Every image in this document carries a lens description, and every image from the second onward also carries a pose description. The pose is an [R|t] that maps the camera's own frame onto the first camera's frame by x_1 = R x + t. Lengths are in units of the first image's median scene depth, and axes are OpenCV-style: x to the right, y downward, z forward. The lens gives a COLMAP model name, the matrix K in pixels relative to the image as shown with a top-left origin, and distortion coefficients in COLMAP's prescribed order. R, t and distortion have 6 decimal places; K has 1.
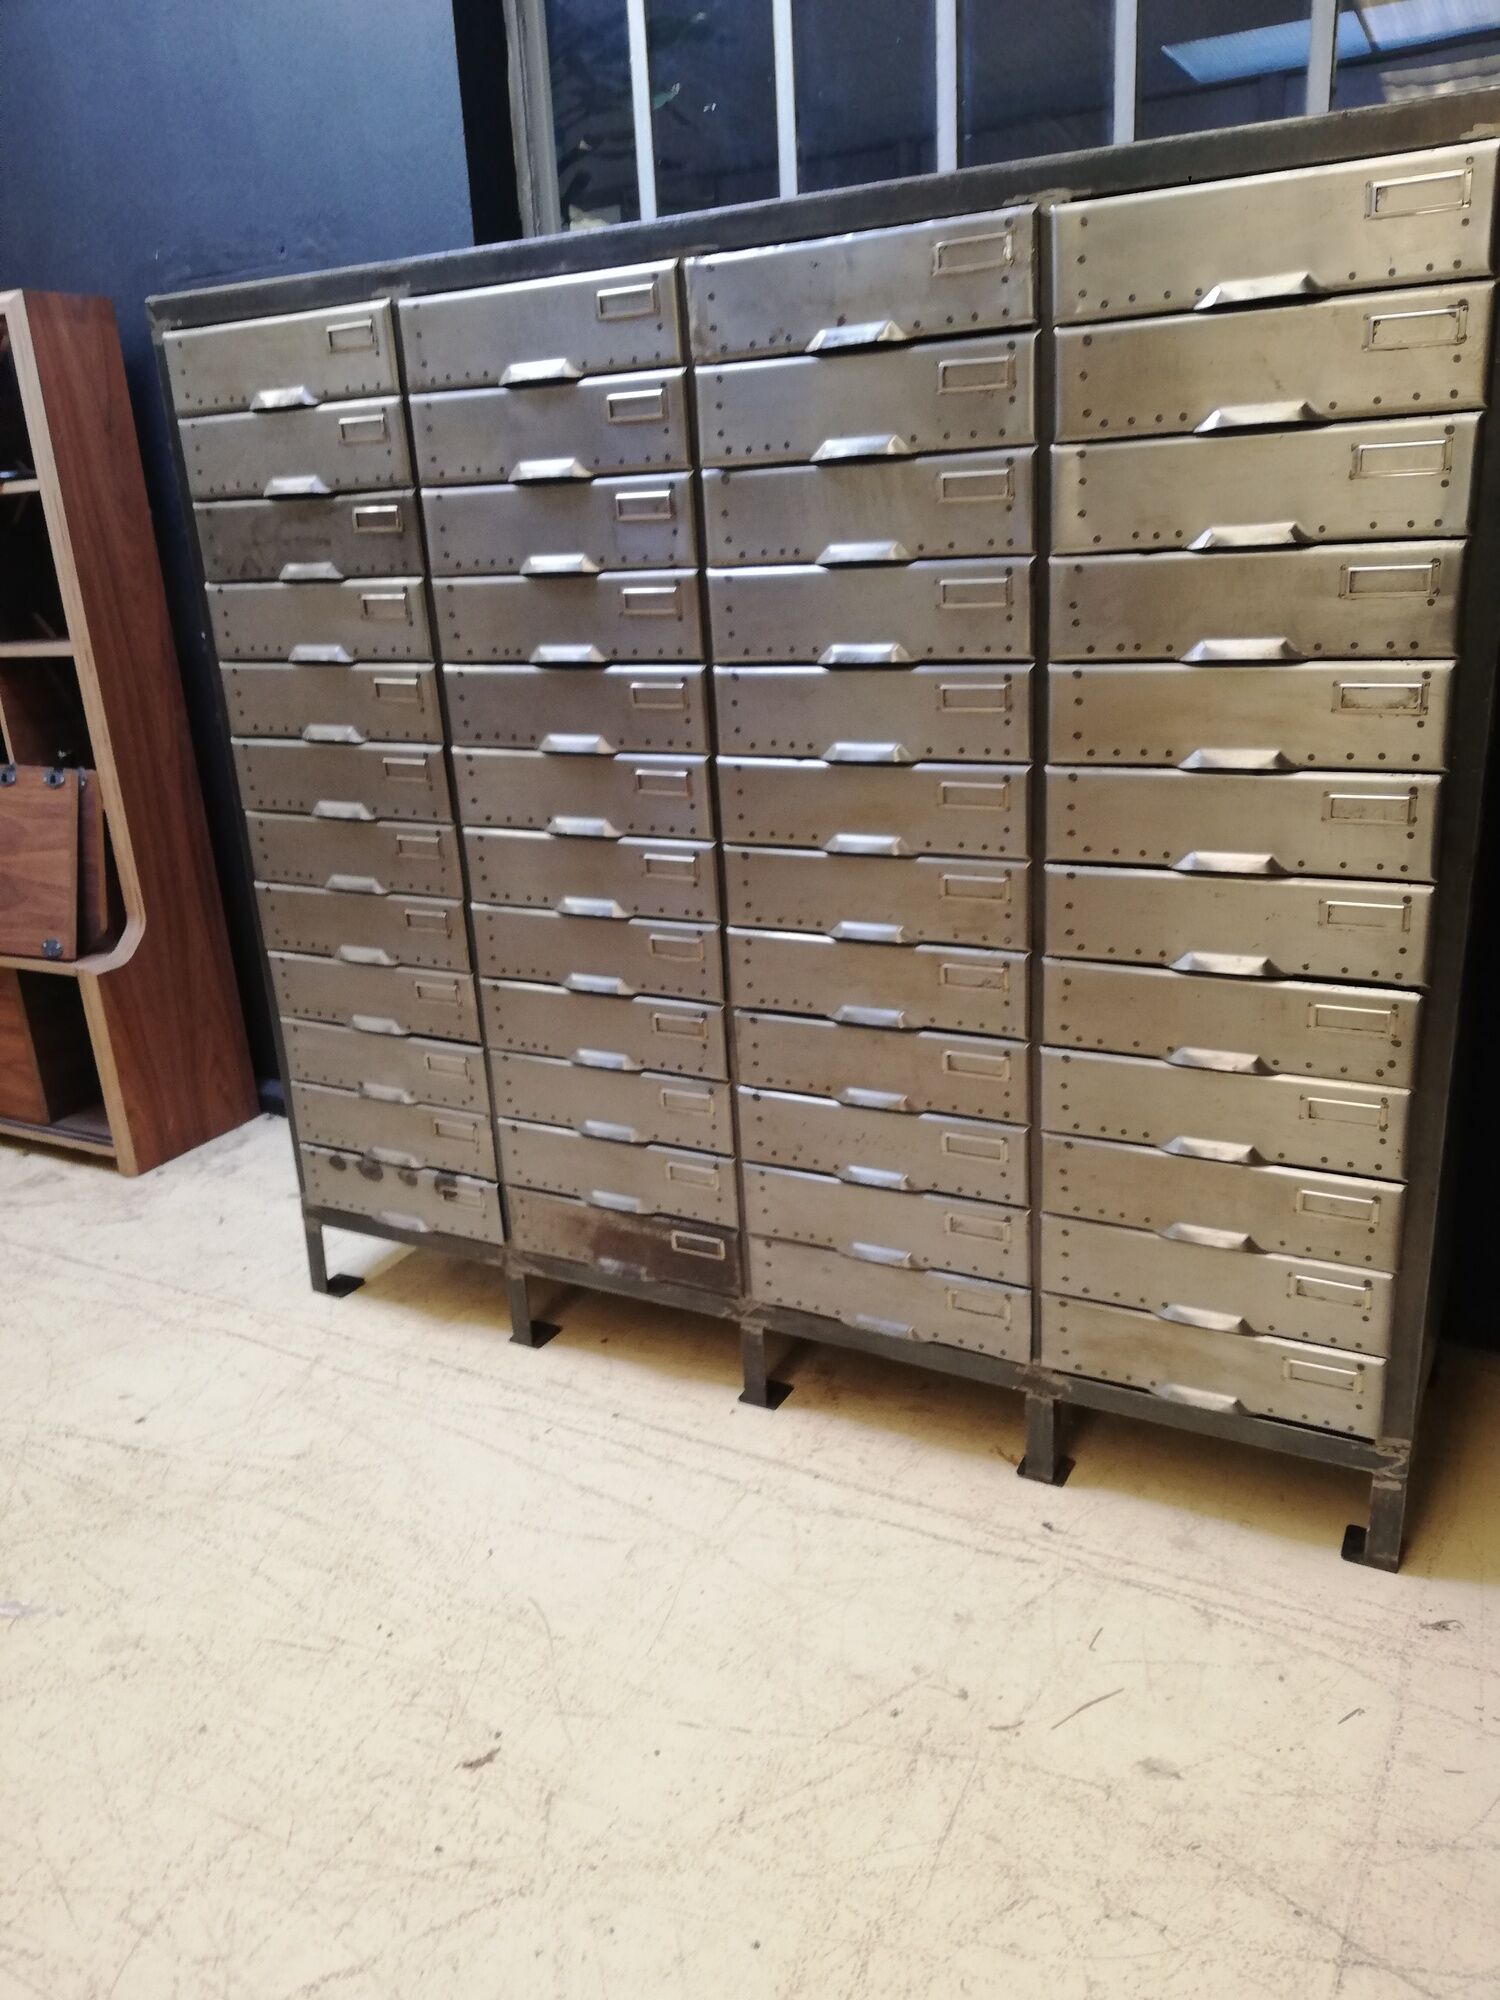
lens RADIAL K [[1443.5, 0, 750.0], [0, 1443.5, 1000.0], [0, 0, 1]] dist [0.087216, -0.140880]
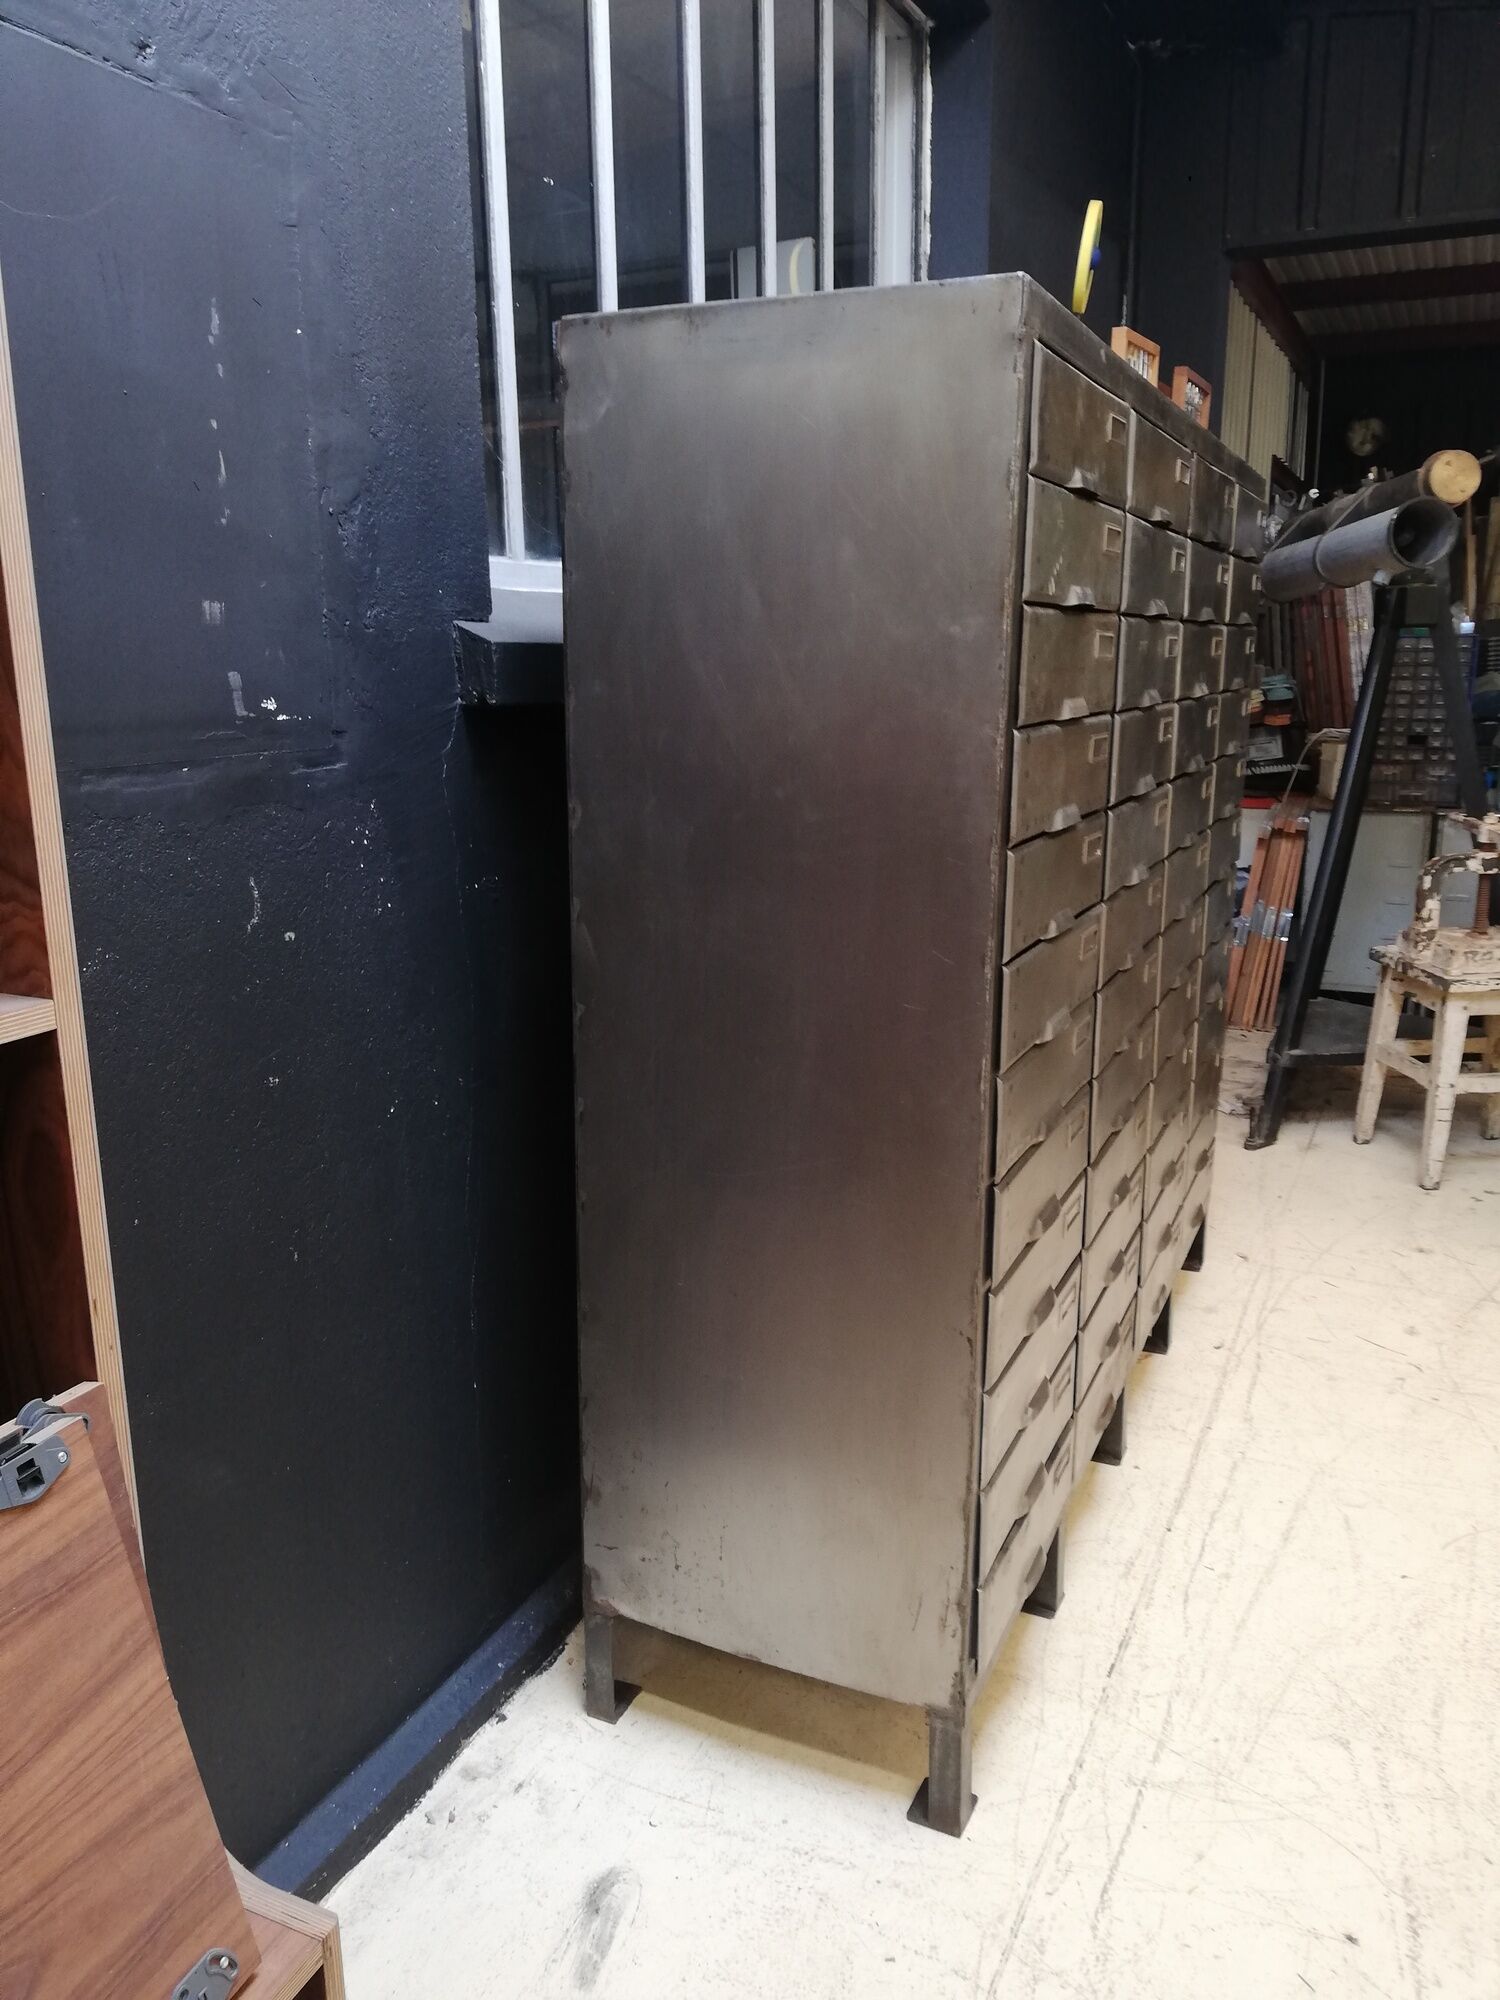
lens RADIAL K [[1522.8, 0, 771.5], [0, 1522.8, 995.6], [0, 0, 1]] dist [0.040890, -0.058769]
pose [[-0.064507, -0.177735, 0.981962, -1.089681], [0.308595, 0.932226, 0.189005, -0.354534], [-0.949004, 0.315221, -0.005288, 1.203473]]
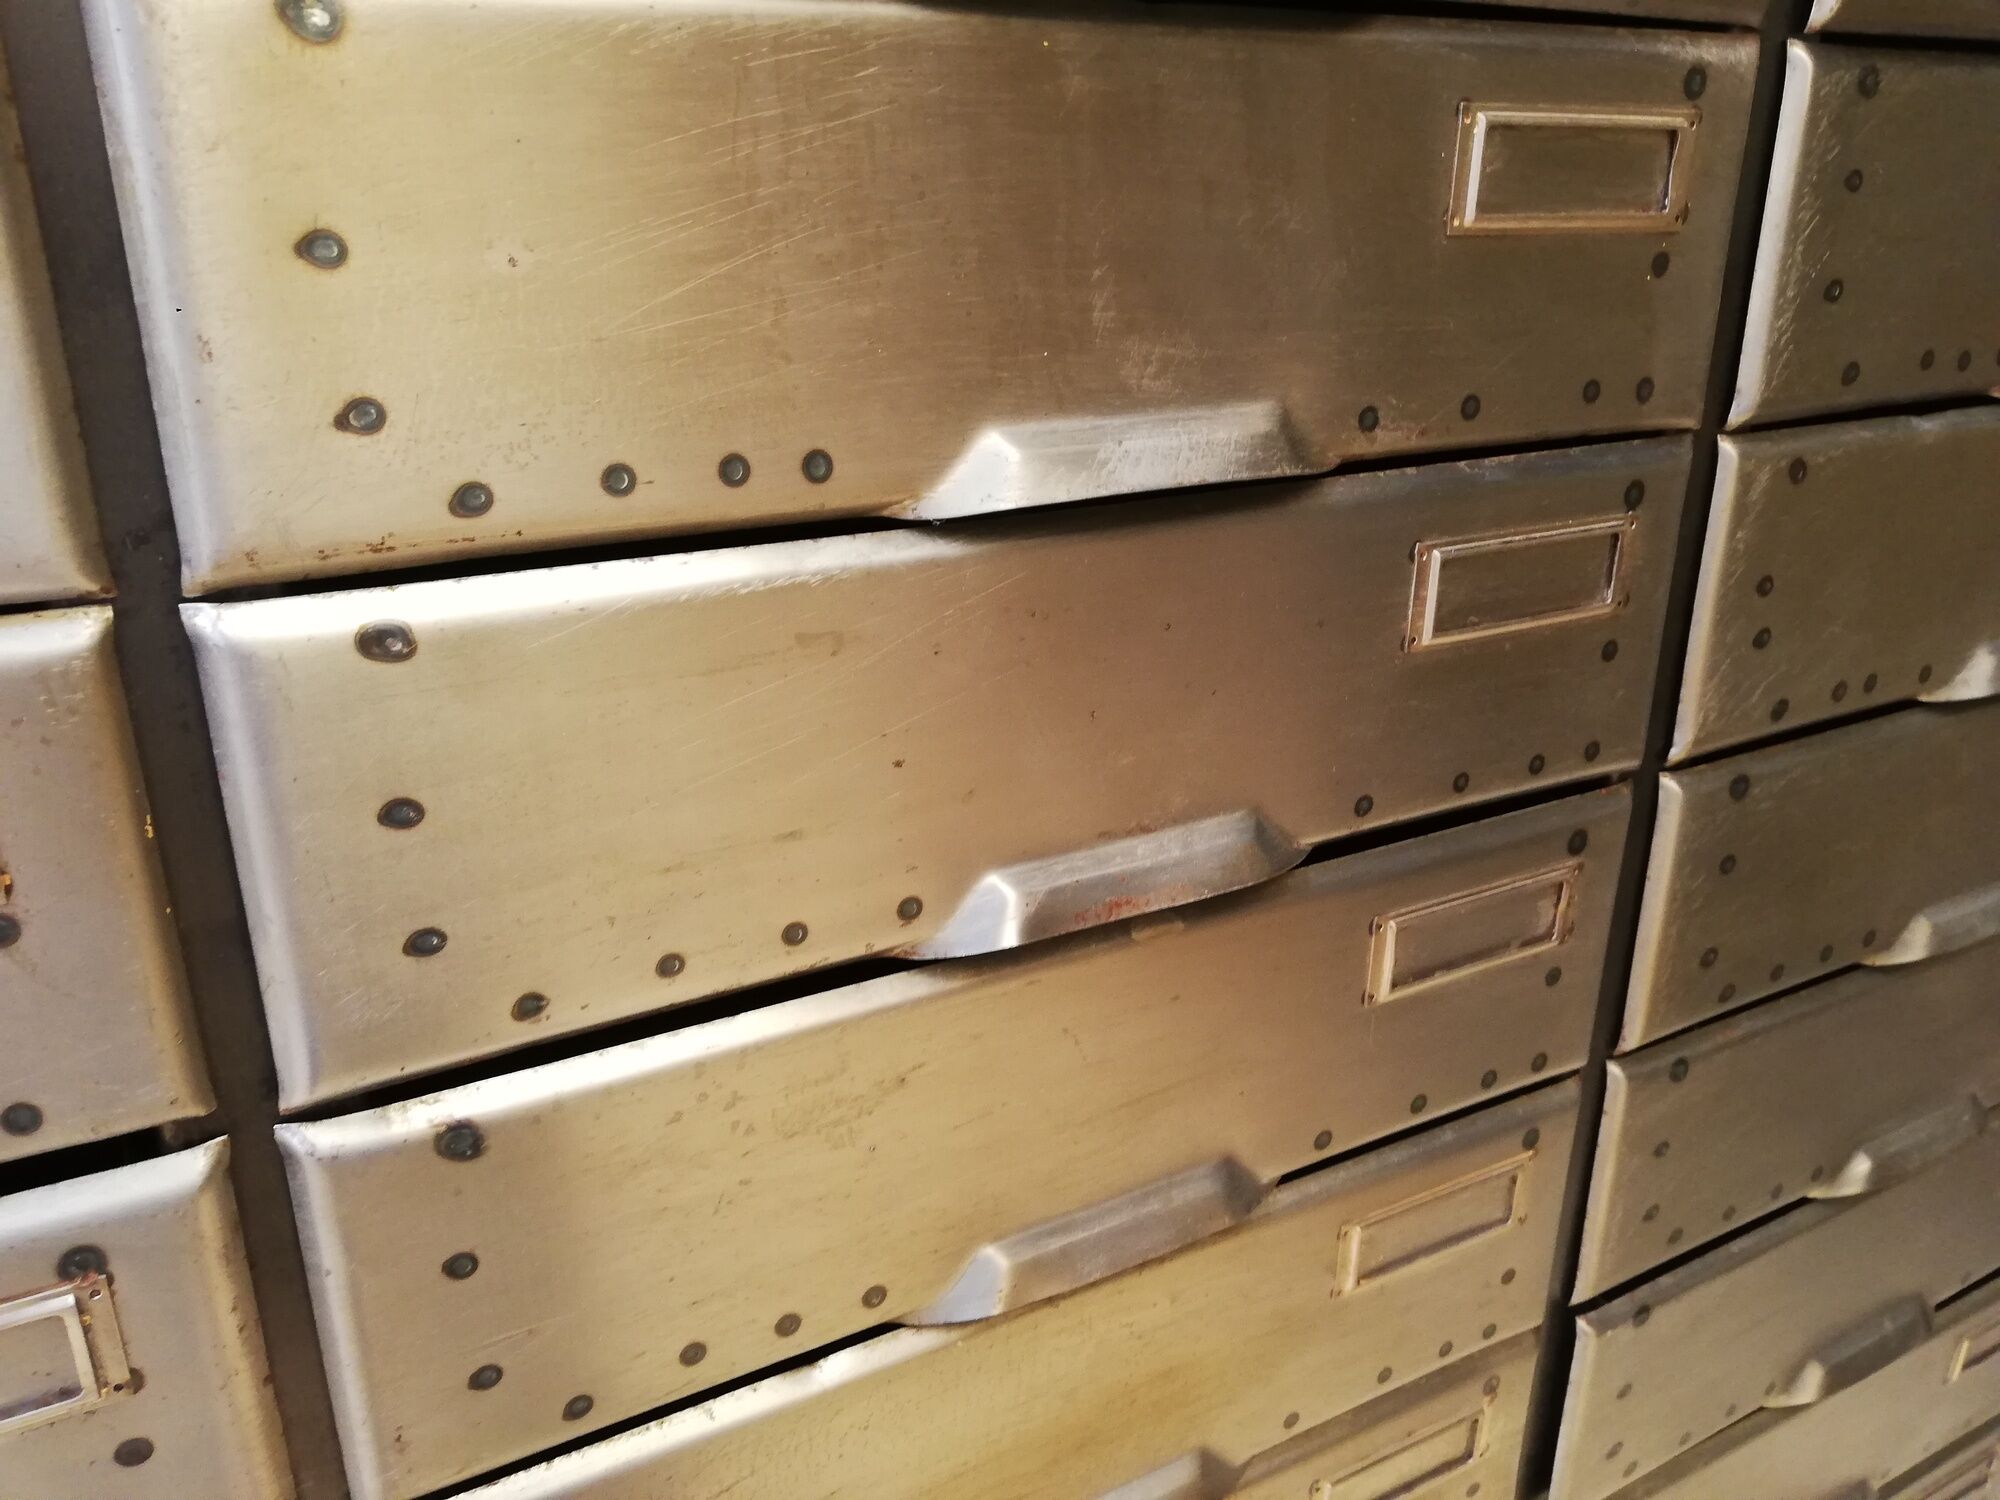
lens RADIAL K [[1520.6, 0, 998.0], [0, 1520.6, 717.5], [0, 0, 1]] dist [0.056902, -0.080064]
pose [[0.554704, -0.234388, 0.798352, -0.098004], [0.223904, 0.966158, 0.128083, -0.247274], [-0.801355, 0.107706, 0.588413, 0.725855]]
